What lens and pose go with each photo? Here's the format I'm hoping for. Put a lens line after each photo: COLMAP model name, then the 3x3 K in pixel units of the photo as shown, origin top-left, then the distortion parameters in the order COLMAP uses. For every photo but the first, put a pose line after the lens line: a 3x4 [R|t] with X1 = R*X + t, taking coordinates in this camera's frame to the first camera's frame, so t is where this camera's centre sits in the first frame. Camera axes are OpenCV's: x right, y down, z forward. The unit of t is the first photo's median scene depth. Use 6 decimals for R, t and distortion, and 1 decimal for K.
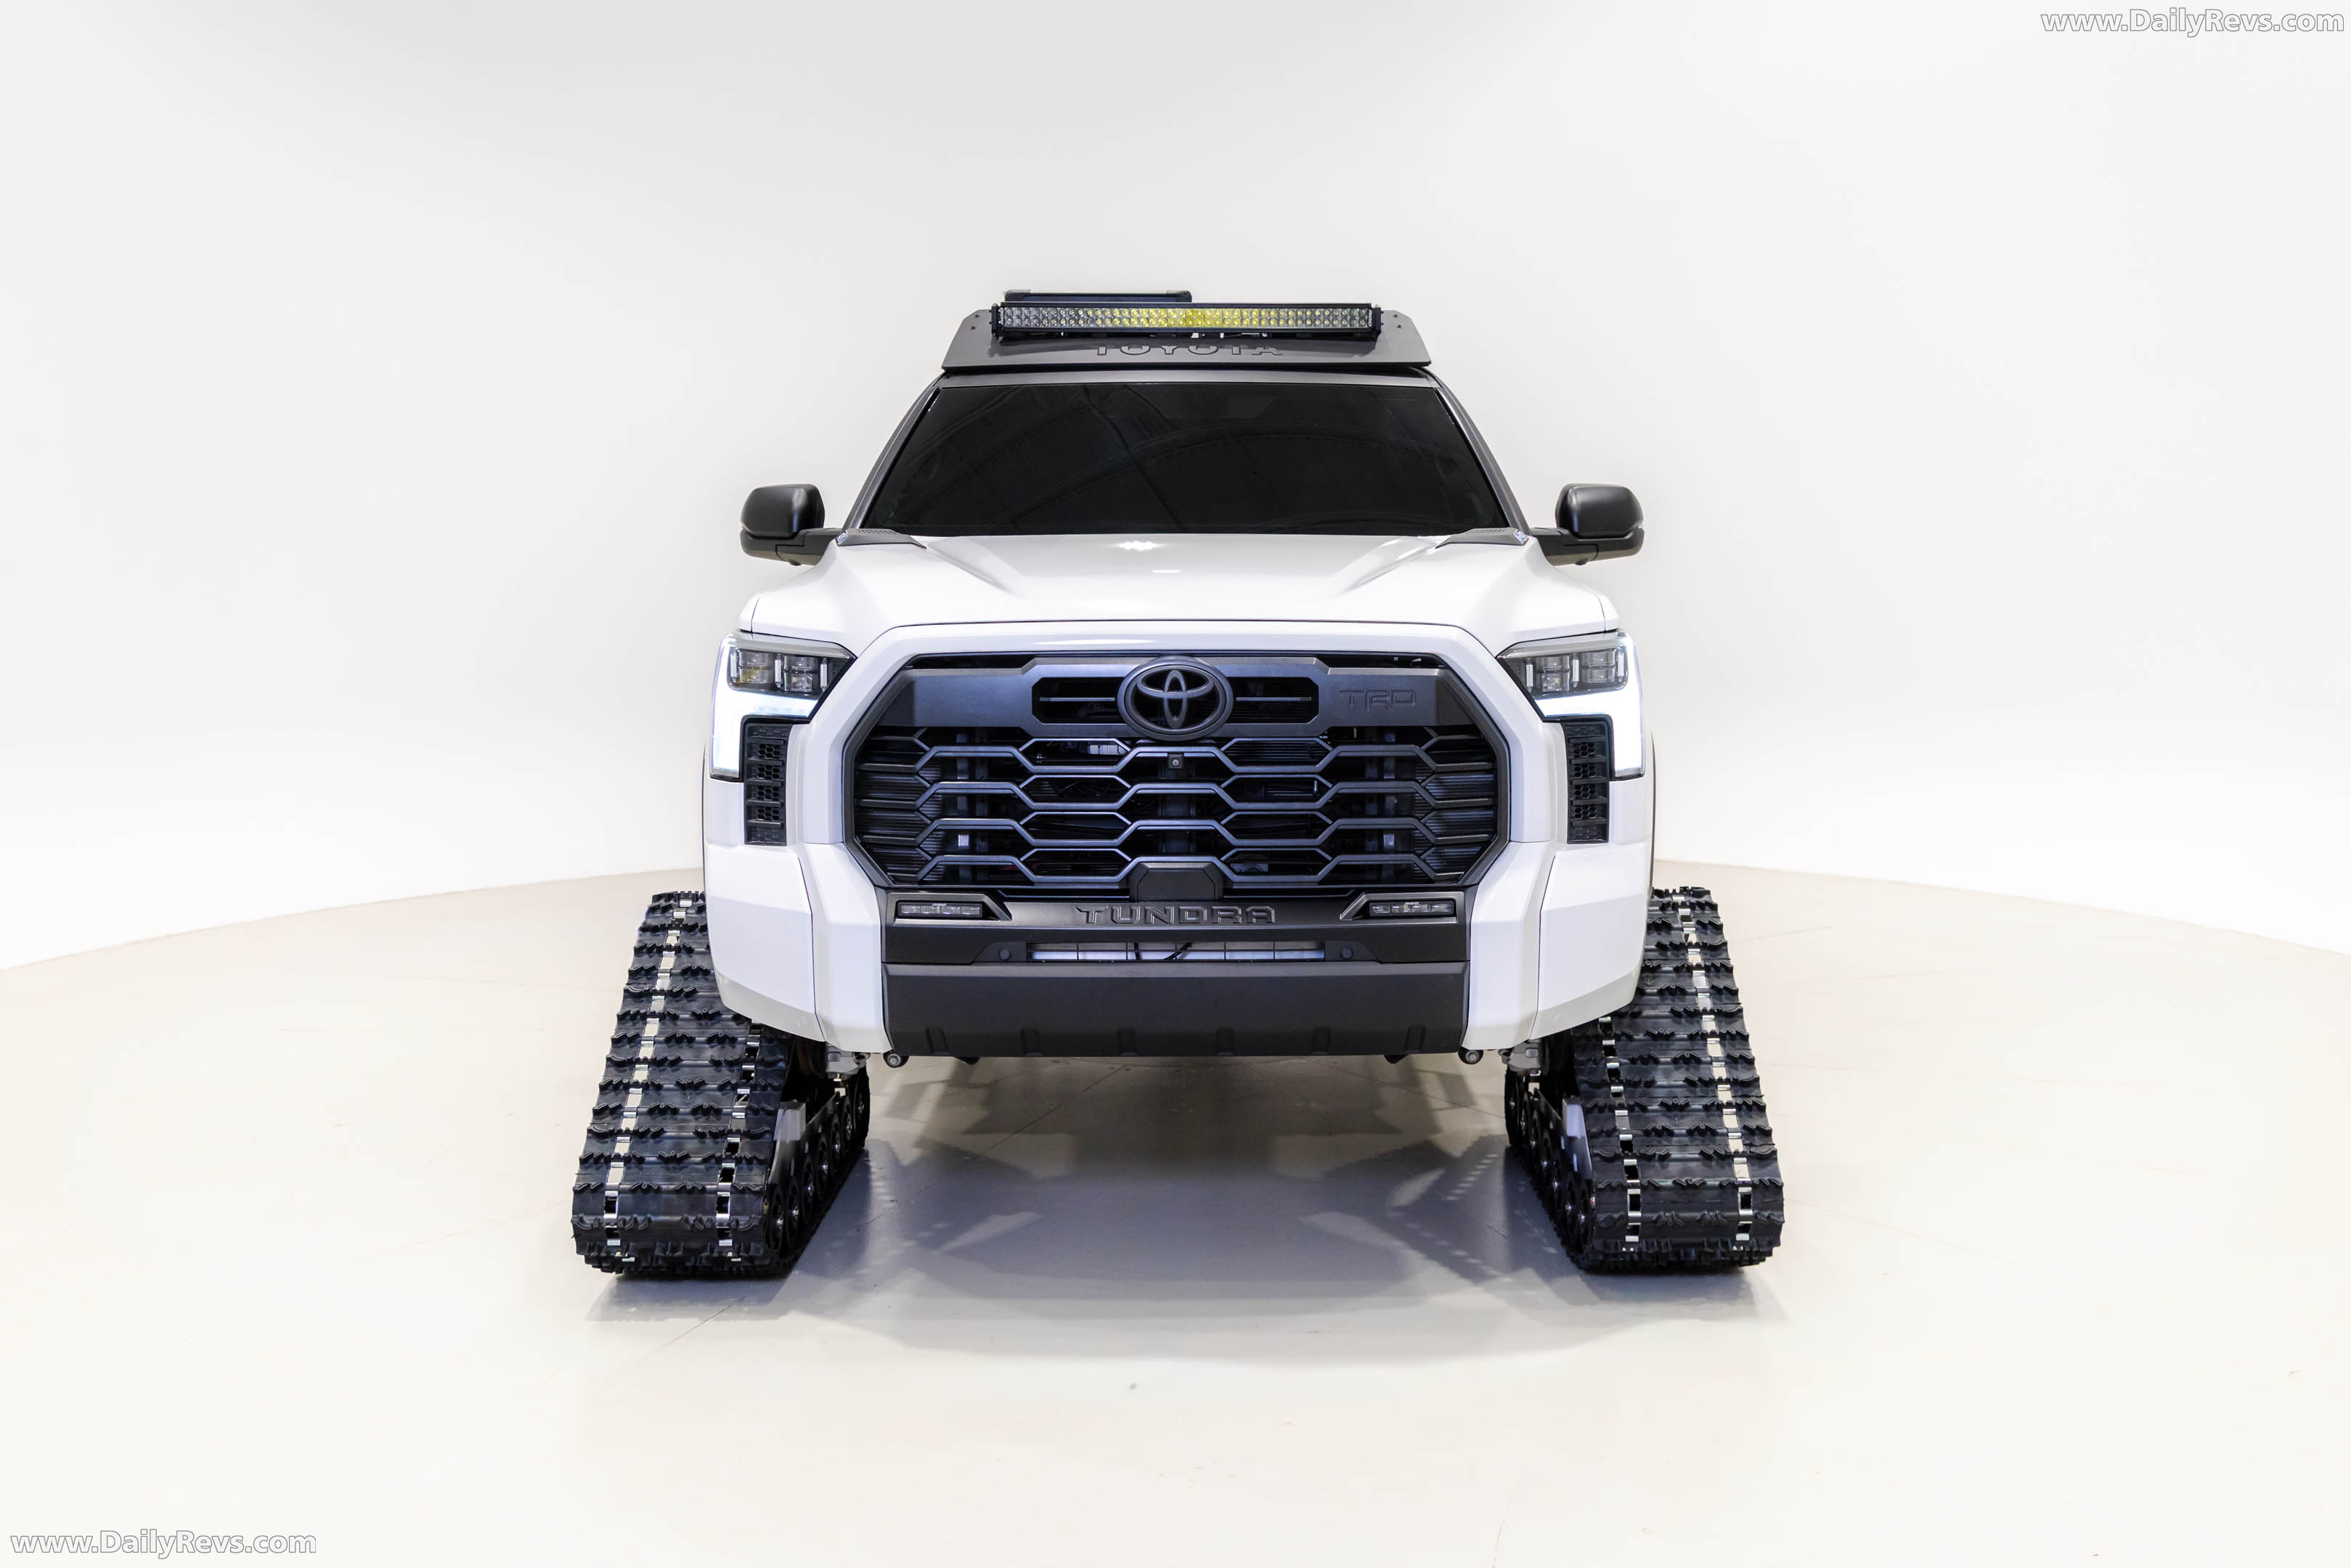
lens RADIAL K [[2059.2, 0, 1196.5], [0, 2059.2, 735.5], [0, 0, 1]] dist [0.013280, 0.000336]
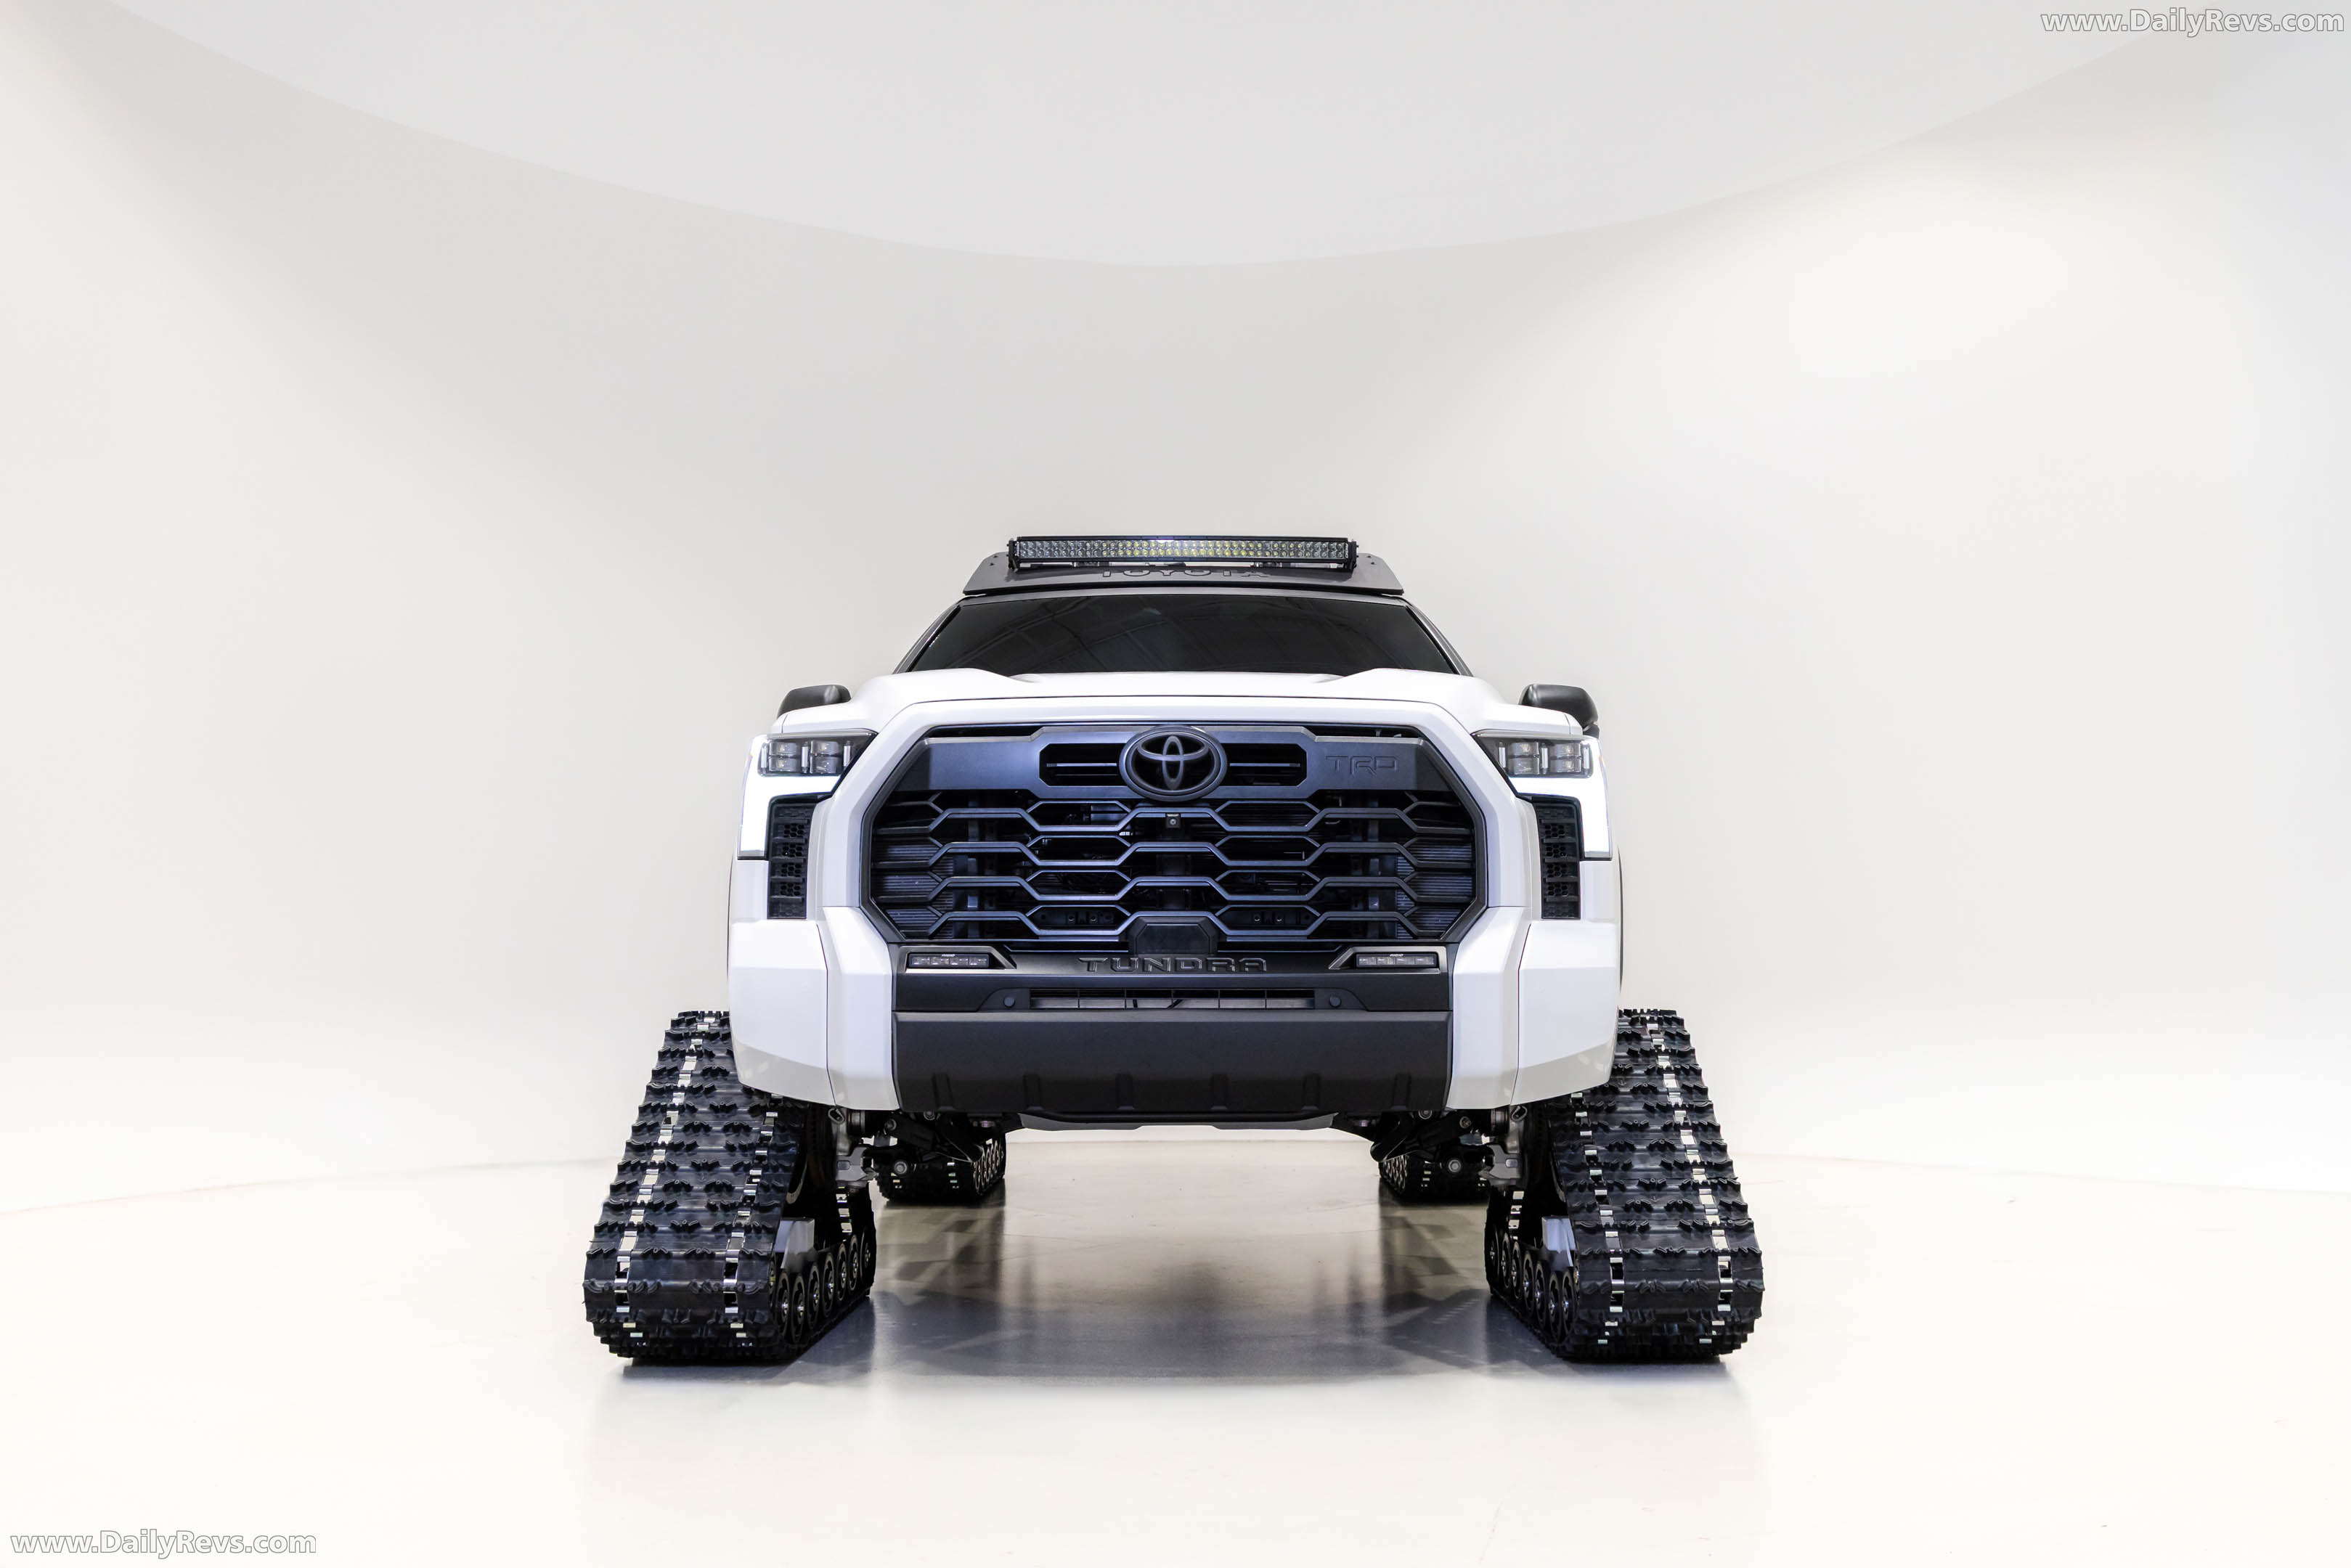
lens RADIAL K [[1856.4, 0, 1175.5], [0, 1856.4, 784.0], [0, 0, 1]] dist [-0.004518, 0.001160]
pose [[0.999972, 0.004073, -0.006280, -0.002725], [-0.005135, 0.983724, -0.179614, 0.155881], [0.005447, 0.179641, 0.983717, 0.046733]]
